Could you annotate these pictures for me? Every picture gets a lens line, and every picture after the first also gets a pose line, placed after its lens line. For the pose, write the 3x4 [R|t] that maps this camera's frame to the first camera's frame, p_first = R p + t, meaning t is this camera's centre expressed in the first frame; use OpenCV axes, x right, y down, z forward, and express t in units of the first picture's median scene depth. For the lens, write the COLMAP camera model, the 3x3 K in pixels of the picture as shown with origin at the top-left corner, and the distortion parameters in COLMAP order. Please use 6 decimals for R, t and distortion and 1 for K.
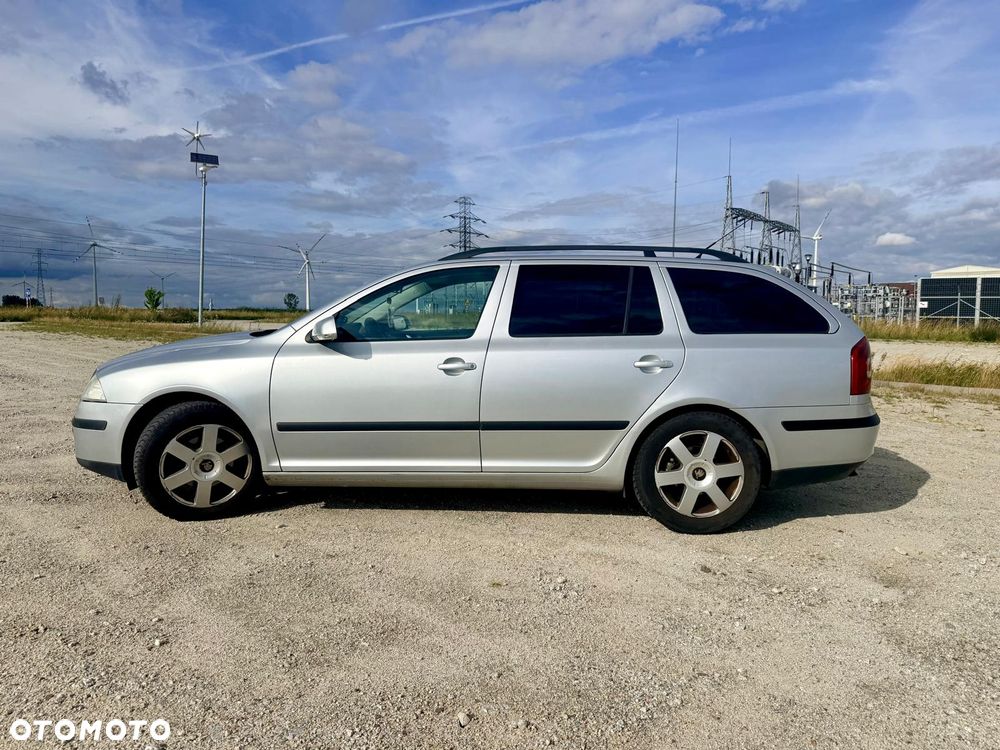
lens RADIAL K [[725.2, 0, 487.9], [0, 725.2, 400.9], [0, 0, 1]] dist [0.058801, -0.004089]
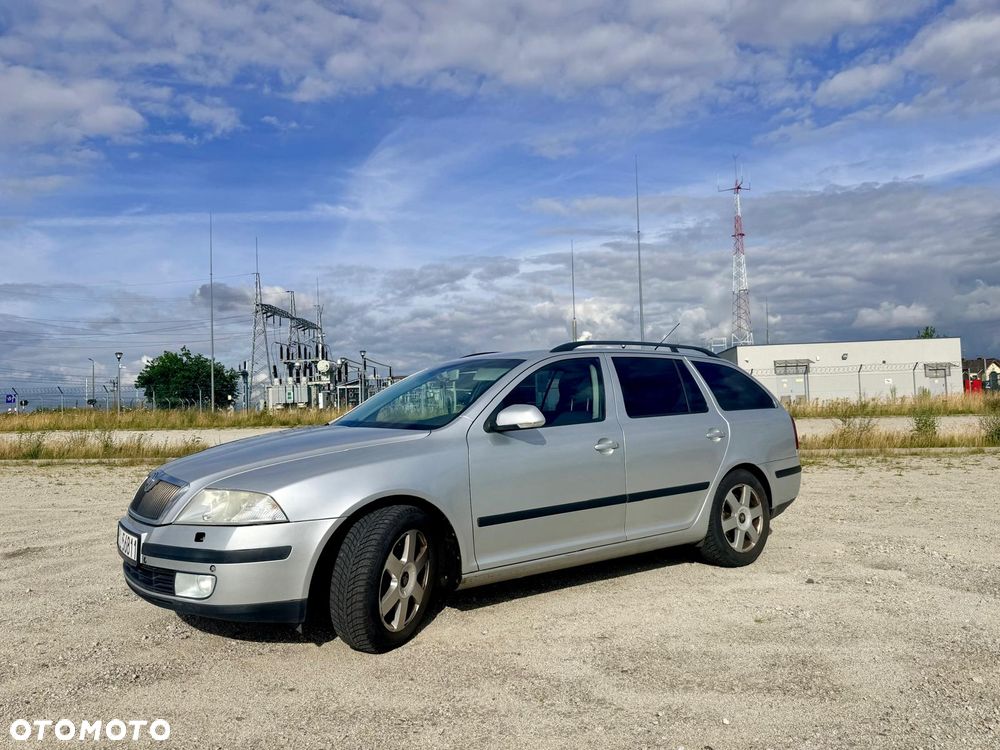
lens RADIAL K [[725.1, 0, 481.7], [0, 725.1, 407.5], [0, 0, 1]] dist [0.055382, -0.000820]
pose [[0.780140, -0.029606, 0.624904, -0.839295], [0.102465, 0.991438, -0.080948, -0.034806], [-0.617157, 0.127181, 0.776493, 0.241284]]
